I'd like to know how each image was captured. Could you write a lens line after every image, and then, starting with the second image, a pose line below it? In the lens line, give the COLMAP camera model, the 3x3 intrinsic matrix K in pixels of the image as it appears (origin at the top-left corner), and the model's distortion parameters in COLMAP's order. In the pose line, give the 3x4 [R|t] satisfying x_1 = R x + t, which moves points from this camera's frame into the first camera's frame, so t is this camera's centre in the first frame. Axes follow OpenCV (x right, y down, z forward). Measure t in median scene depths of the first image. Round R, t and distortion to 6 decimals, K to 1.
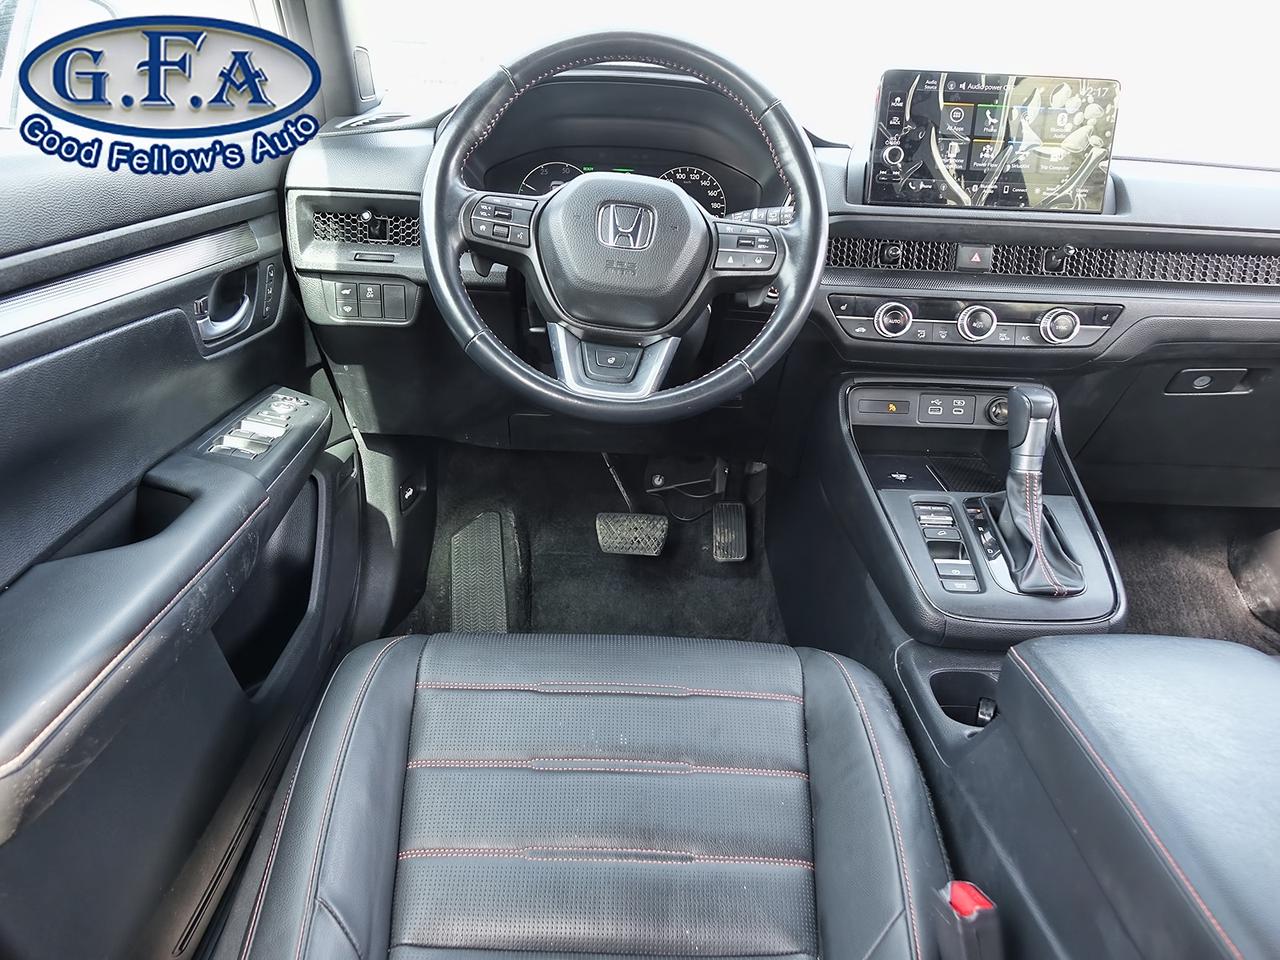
lens RADIAL K [[985.9, 0, 640.0], [0, 985.9, 480.0], [0, 0, 1]] dist [-0.000439, -0.003879]
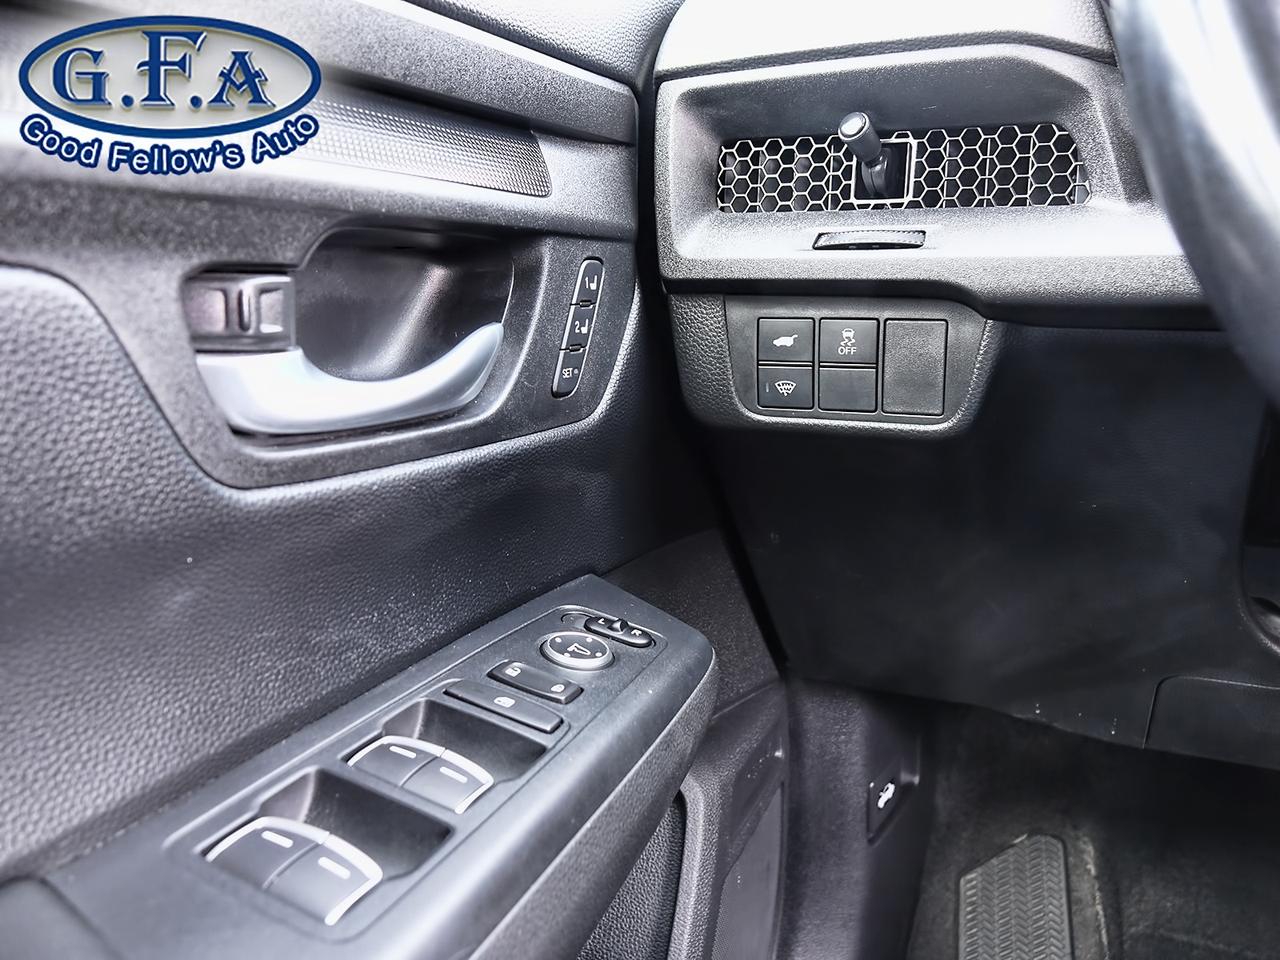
lens RADIAL K [[985.9, 0, 640.0], [0, 985.9, 480.0], [0, 0, 1]] dist [-0.000439, -0.003879]
pose [[0.901276, 0.030040, -0.432203, -0.188639], [-0.098316, 0.985748, -0.136506, -0.084107], [0.421943, 0.165522, 0.891385, 0.666882]]
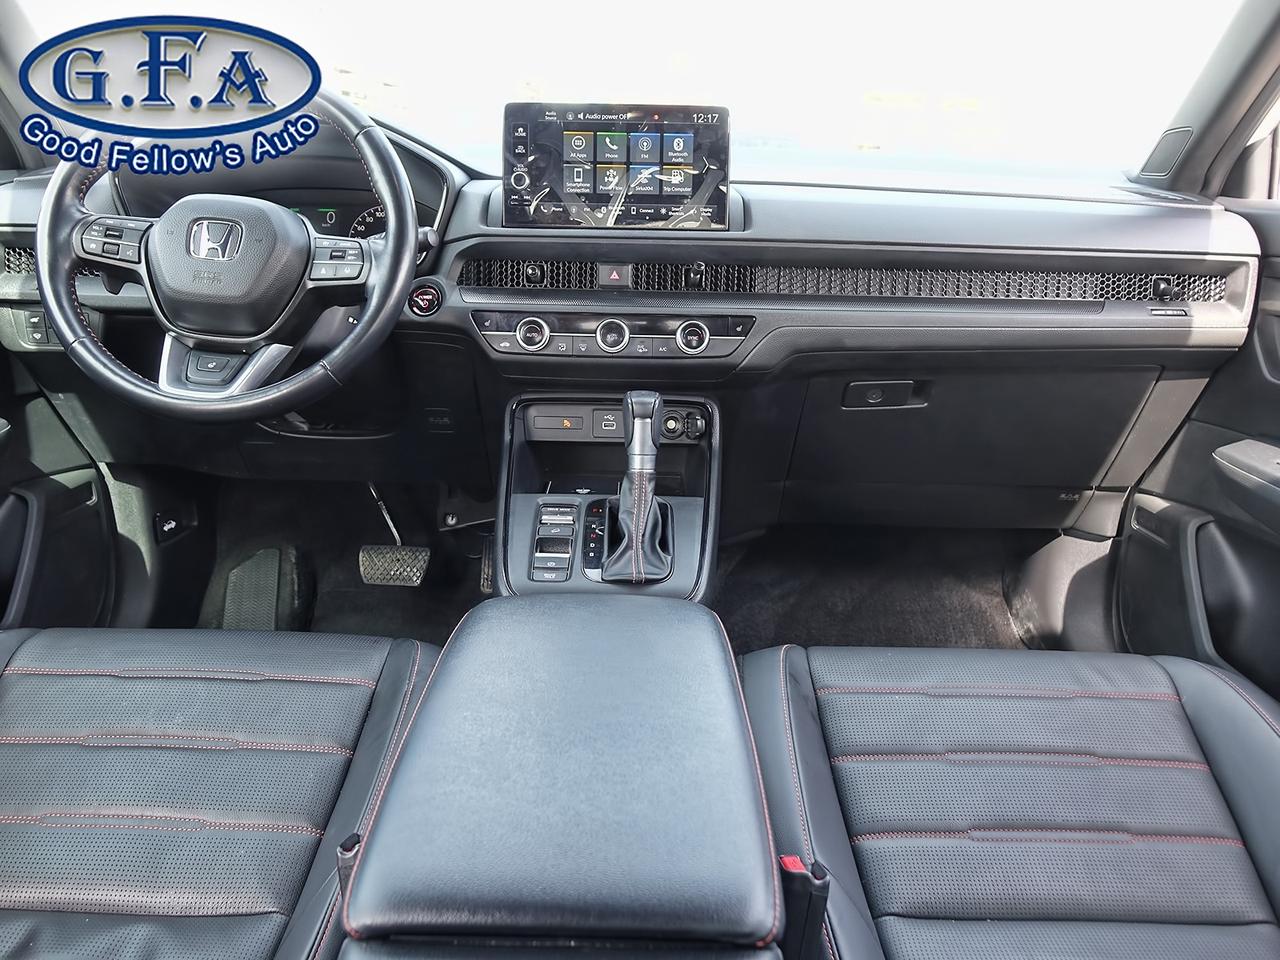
lens RADIAL K [[985.9, 0, 640.0], [0, 985.9, 480.0], [0, 0, 1]] dist [-0.000439, -0.003879]
pose [[0.999412, -0.014562, -0.031038, 0.400893], [0.011629, 0.995628, -0.092678, 0.091836], [0.032252, 0.092262, 0.995212, -0.030911]]
